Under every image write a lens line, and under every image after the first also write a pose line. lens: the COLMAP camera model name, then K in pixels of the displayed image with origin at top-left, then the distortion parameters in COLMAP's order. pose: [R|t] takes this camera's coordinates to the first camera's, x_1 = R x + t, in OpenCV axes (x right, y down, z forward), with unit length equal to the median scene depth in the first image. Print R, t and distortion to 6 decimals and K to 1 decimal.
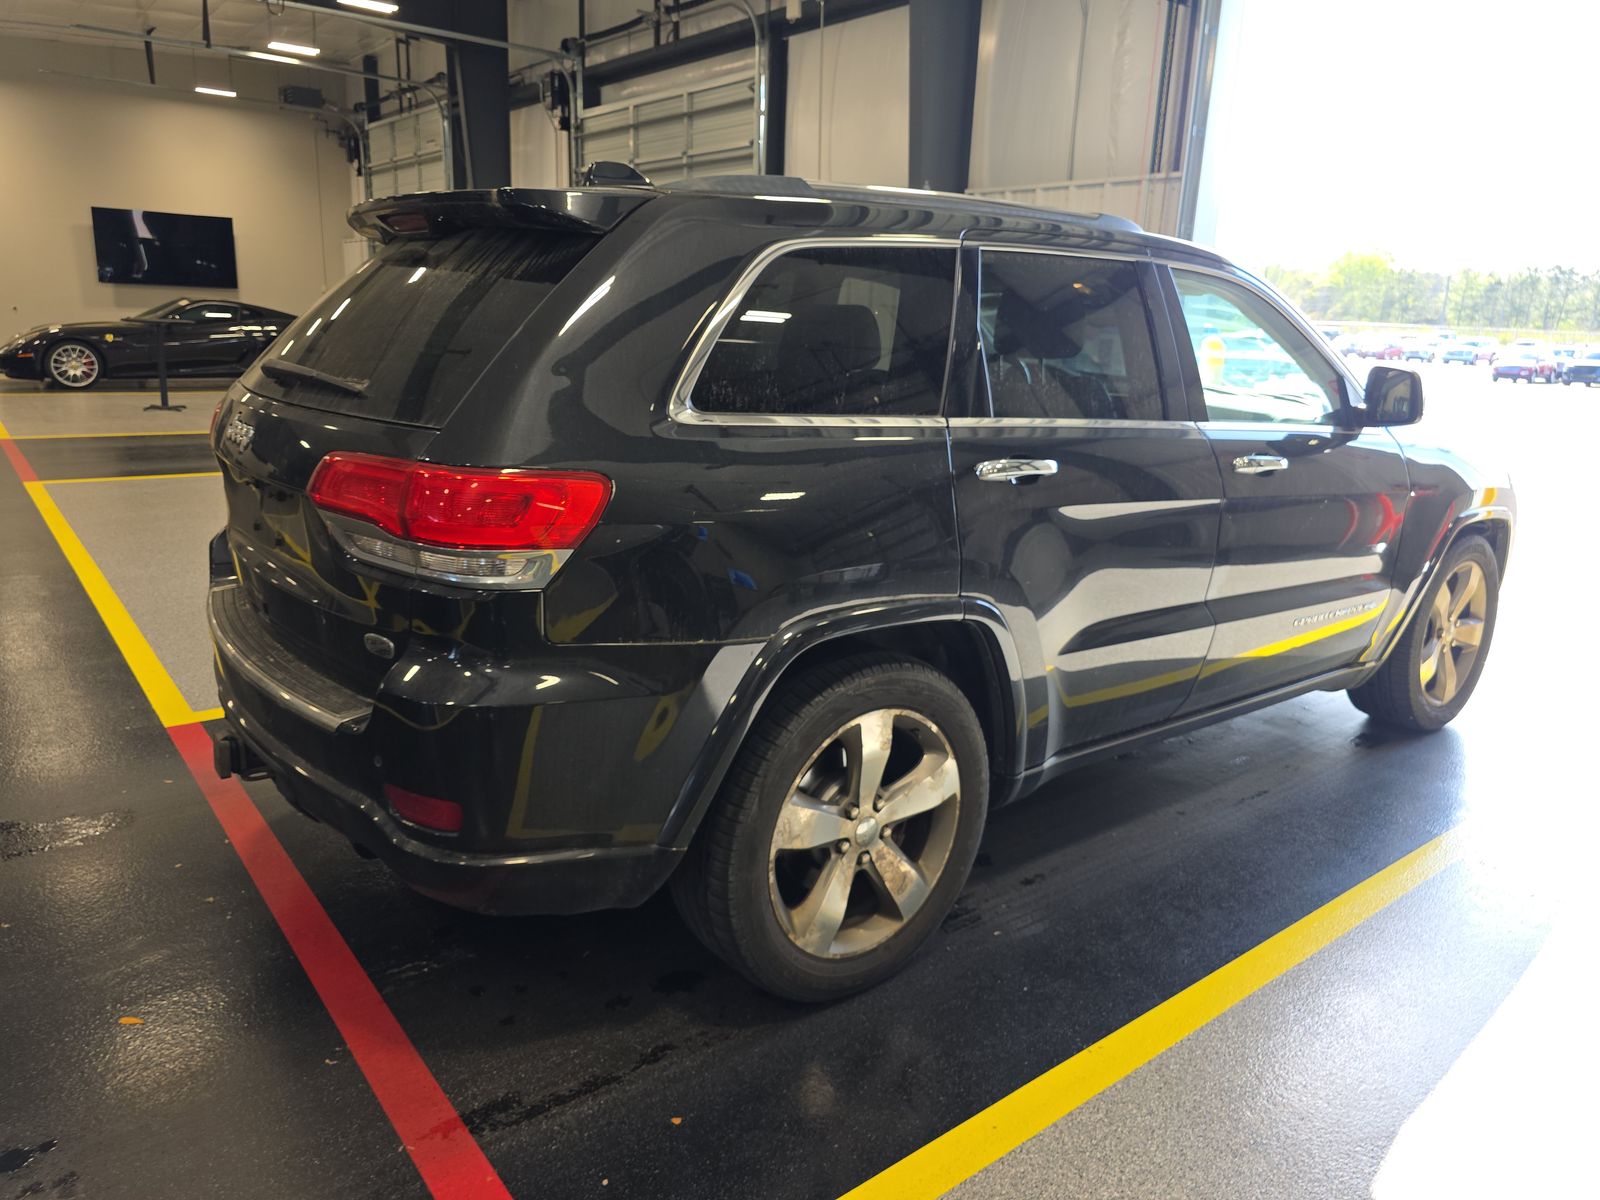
lens RADIAL K [[1080.4, 0, 788.0], [0, 1080.4, 603.0], [0, 0, 1]] dist [0.026820, -0.027701]
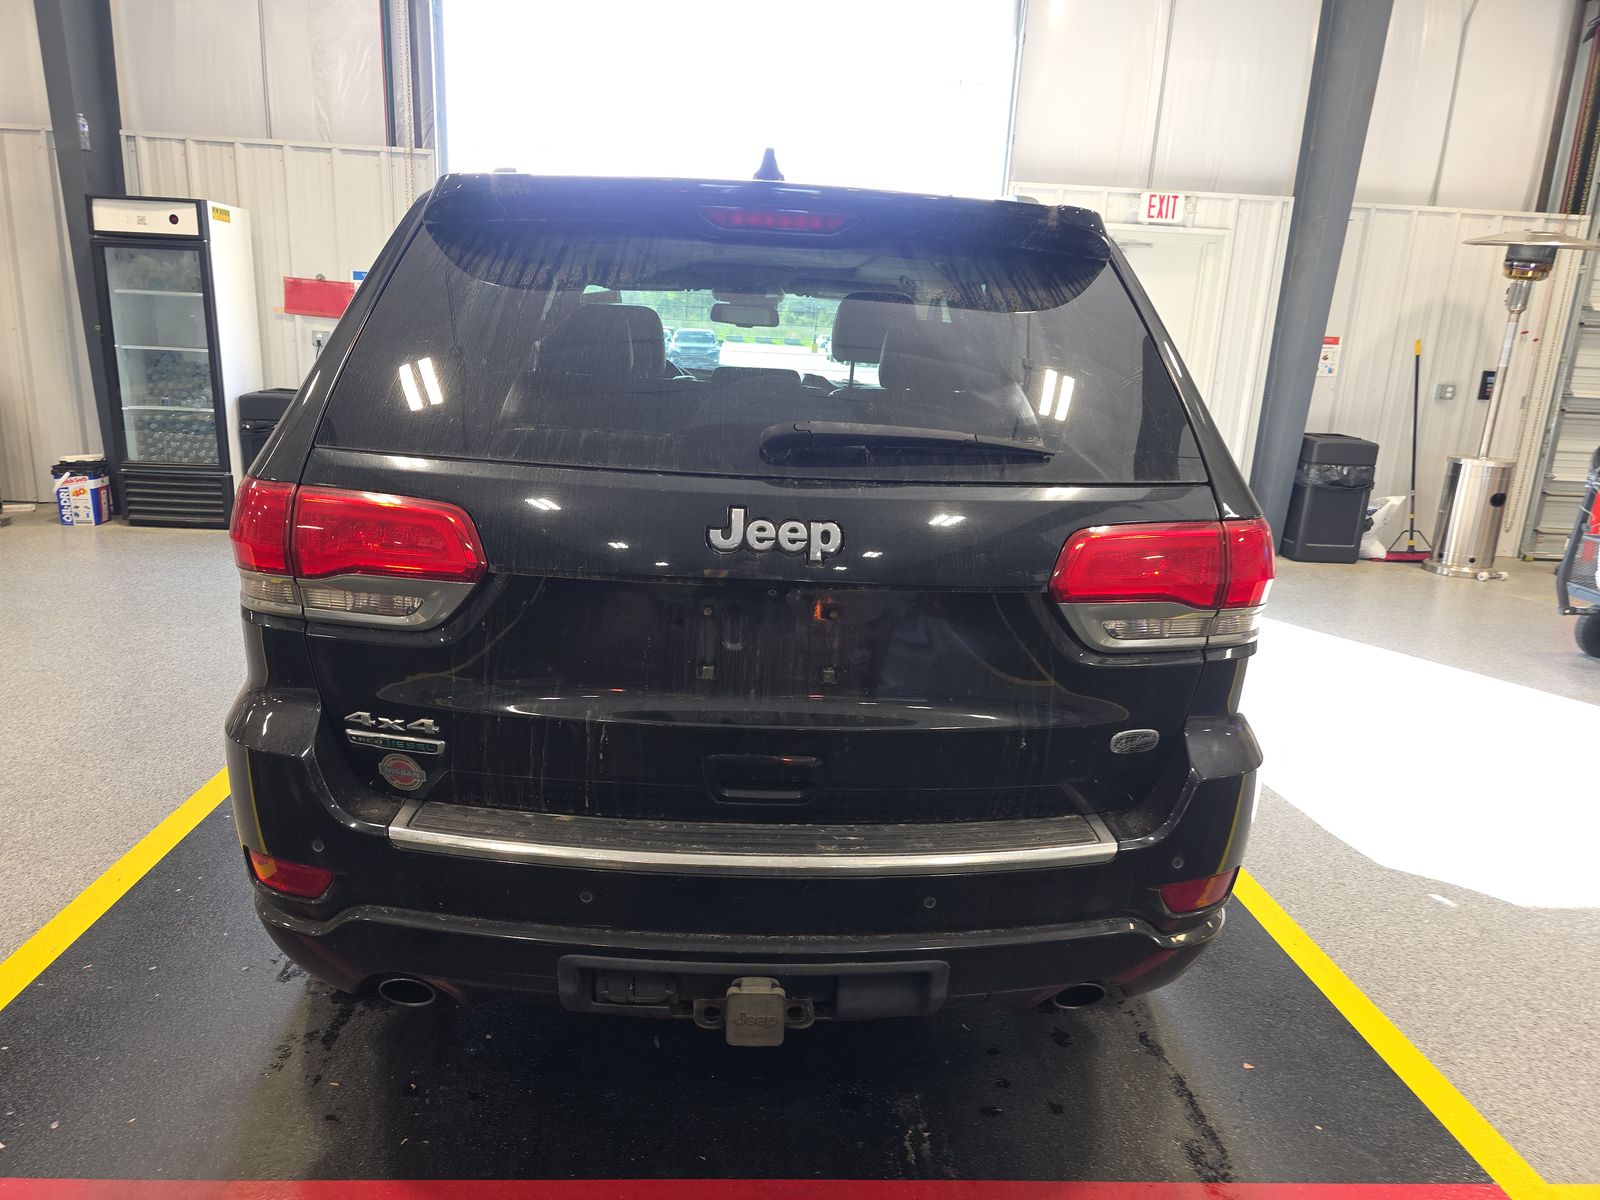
lens RADIAL K [[1080.4, 0, 792.9], [0, 1080.4, 599.4], [0, 0, 1]] dist [0.026820, -0.027701]
pose [[0.558745, -0.213931, 0.801272, -1.025702], [0.189064, 0.973574, 0.128095, -0.200466], [-0.807501, 0.079919, 0.584427, 0.599088]]
